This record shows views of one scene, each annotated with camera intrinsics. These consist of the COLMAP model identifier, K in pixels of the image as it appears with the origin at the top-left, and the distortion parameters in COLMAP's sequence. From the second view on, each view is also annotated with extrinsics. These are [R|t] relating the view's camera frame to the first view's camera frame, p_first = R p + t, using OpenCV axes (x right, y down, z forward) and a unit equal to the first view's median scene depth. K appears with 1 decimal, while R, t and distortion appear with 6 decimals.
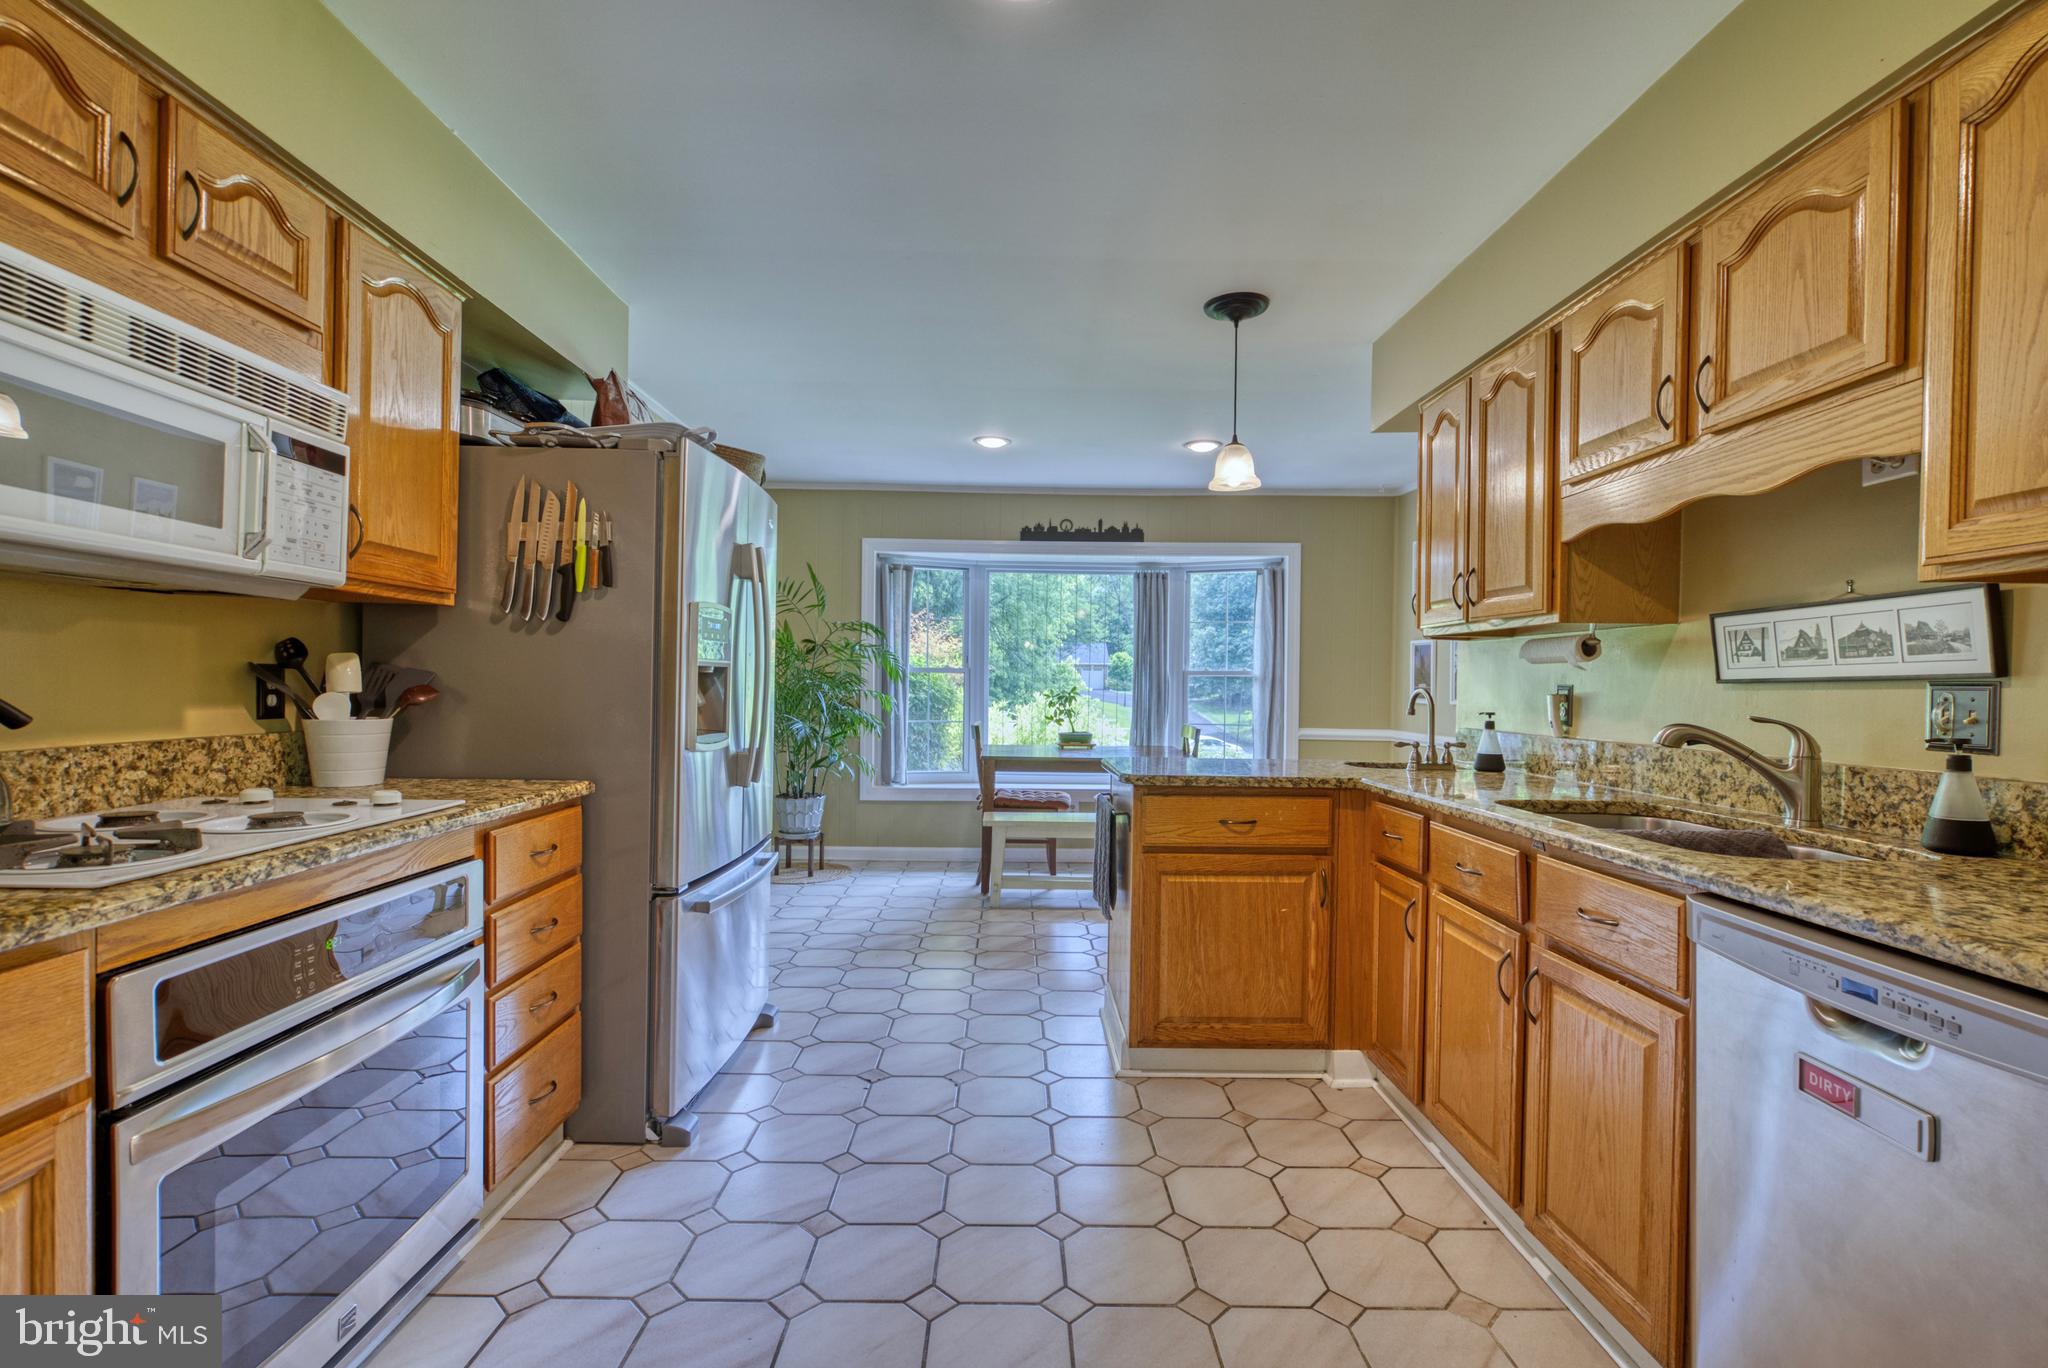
lens RADIAL K [[939.6, 0, 1038.6], [0, 939.6, 690.1], [0, 0, 1]] dist [-0.033672, 0.004820]
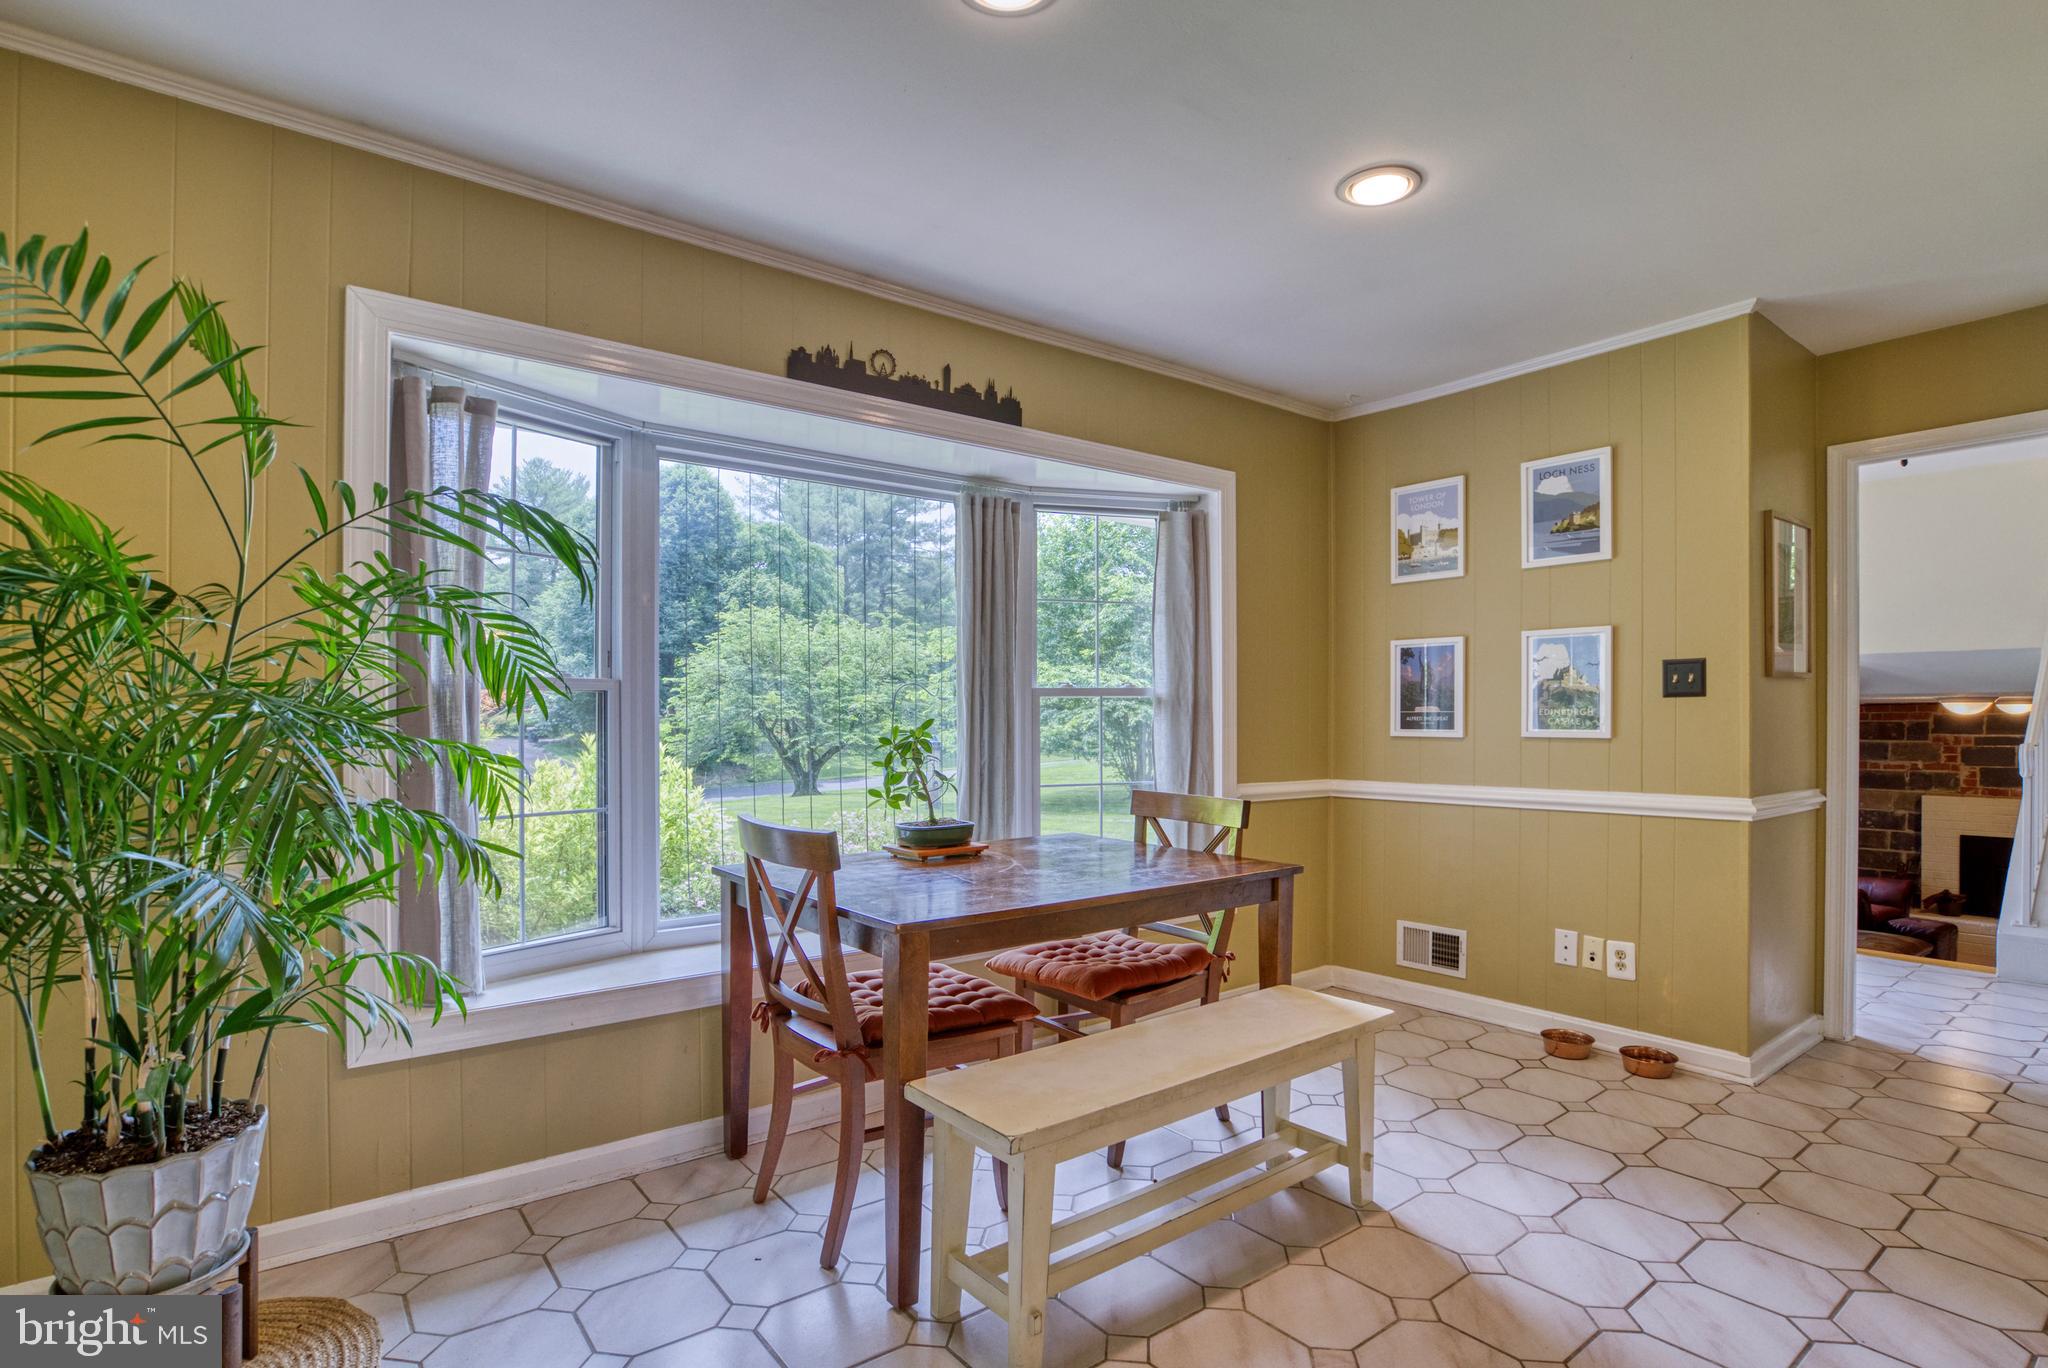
lens RADIAL K [[979.9, 0, 1030.2], [0, 979.9, 729.1], [0, 0, 1]] dist [-0.035072, 0.000272]
pose [[0.817342, -0.019146, 0.575834, -0.185540], [0.014877, 0.999816, 0.012127, -0.004121], [-0.575960, -0.001346, 0.817477, 0.575381]]
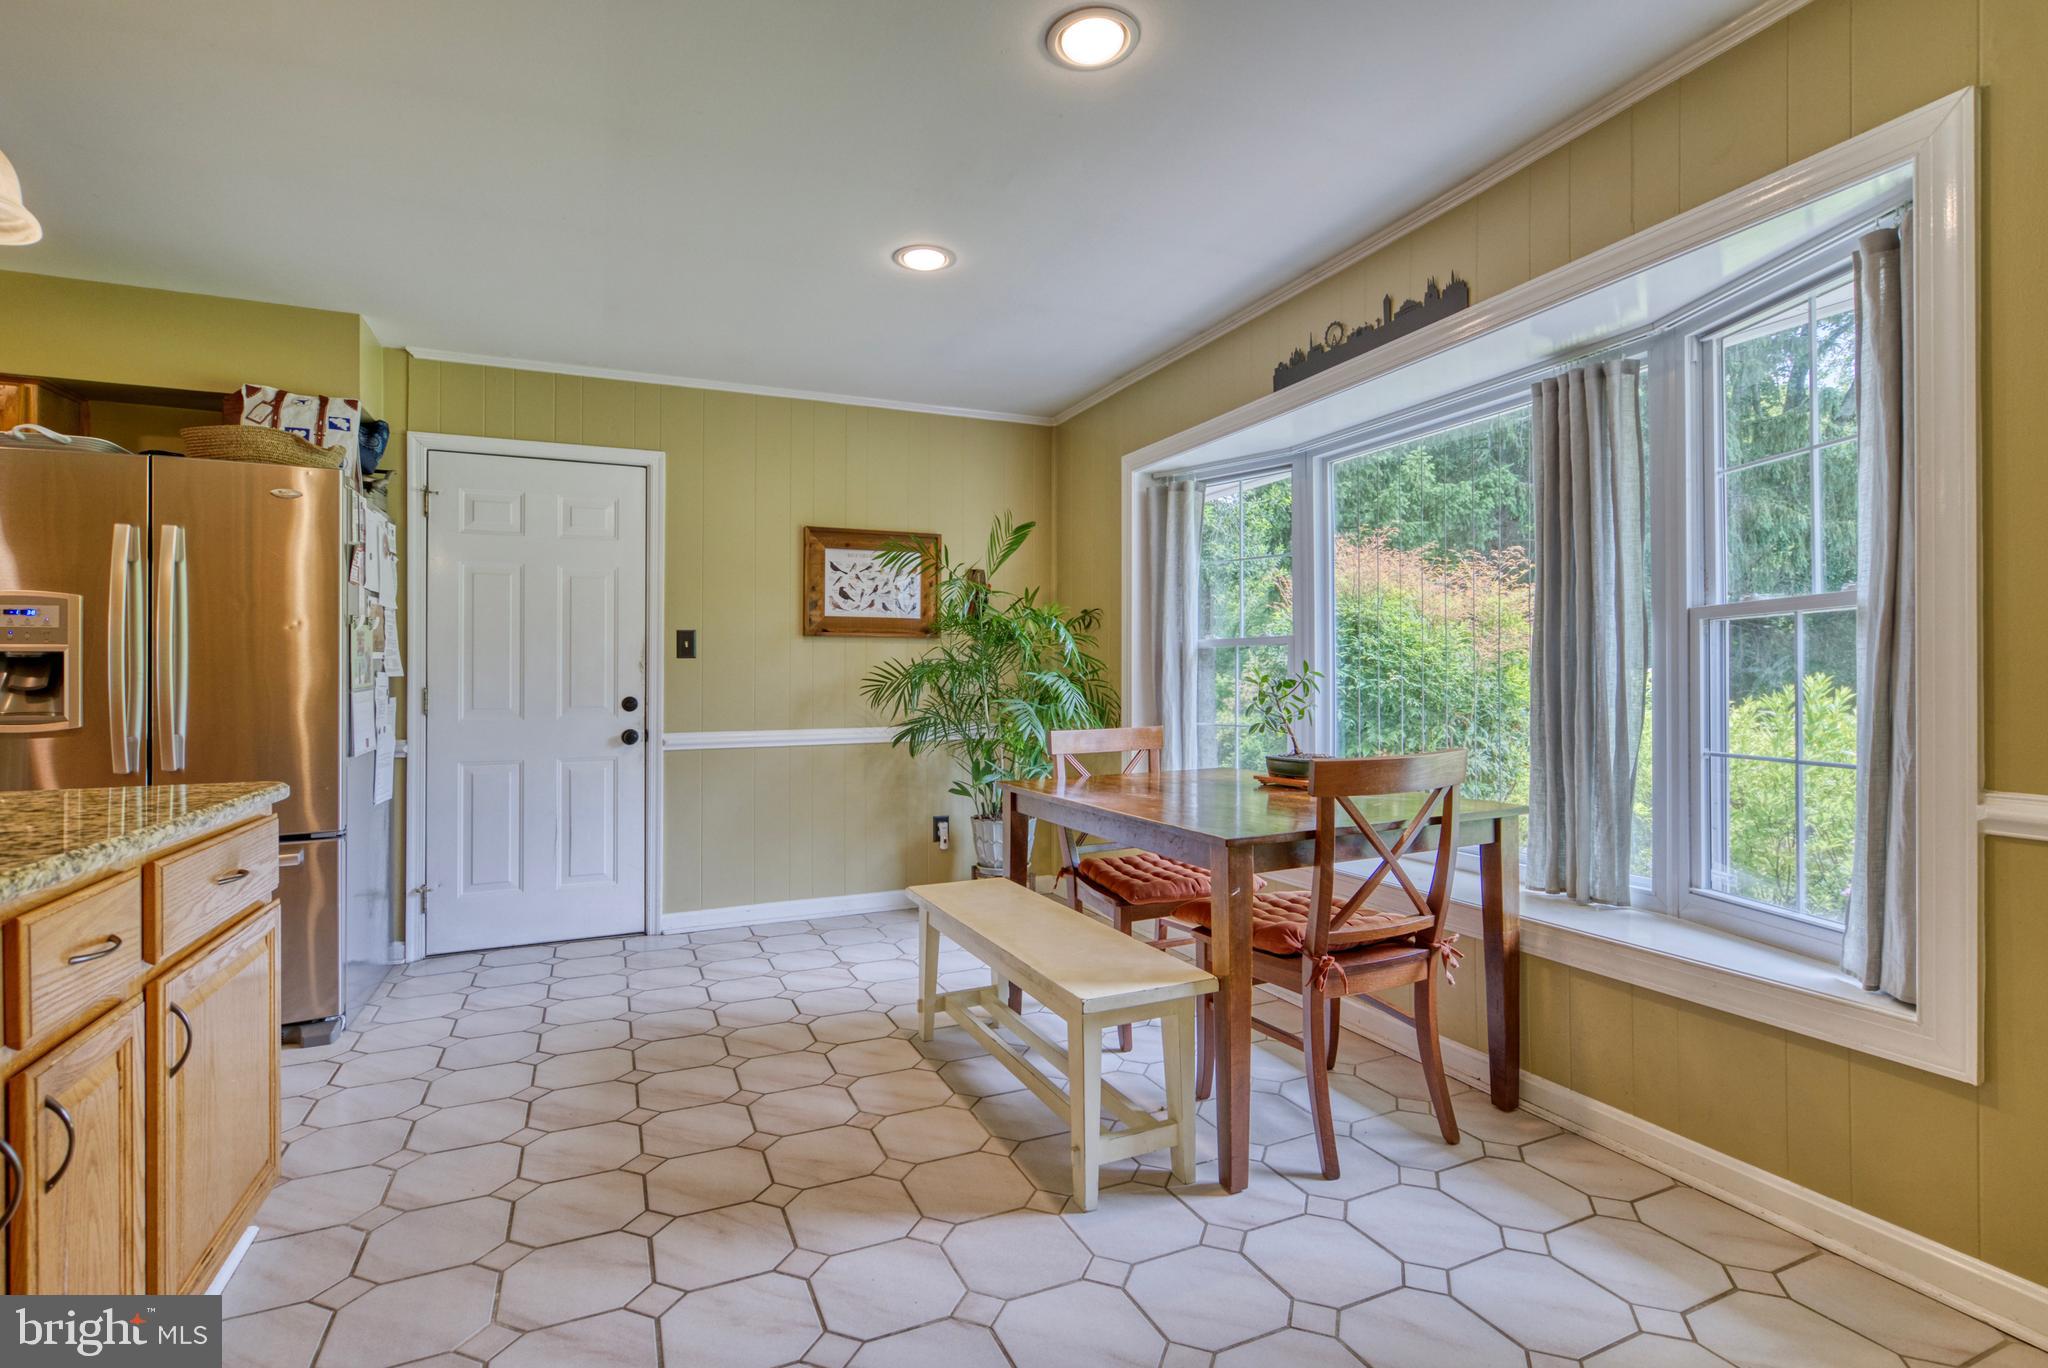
lens RADIAL K [[939.6, 0, 1018.5], [0, 939.6, 680.9], [0, 0, 1]] dist [-0.033672, 0.004820]
pose [[0.370762, -0.018262, -0.928548, 0.414956], [-0.000250, 0.999805, -0.019763, 0.014491], [0.928728, 0.007560, 0.370685, 0.668209]]
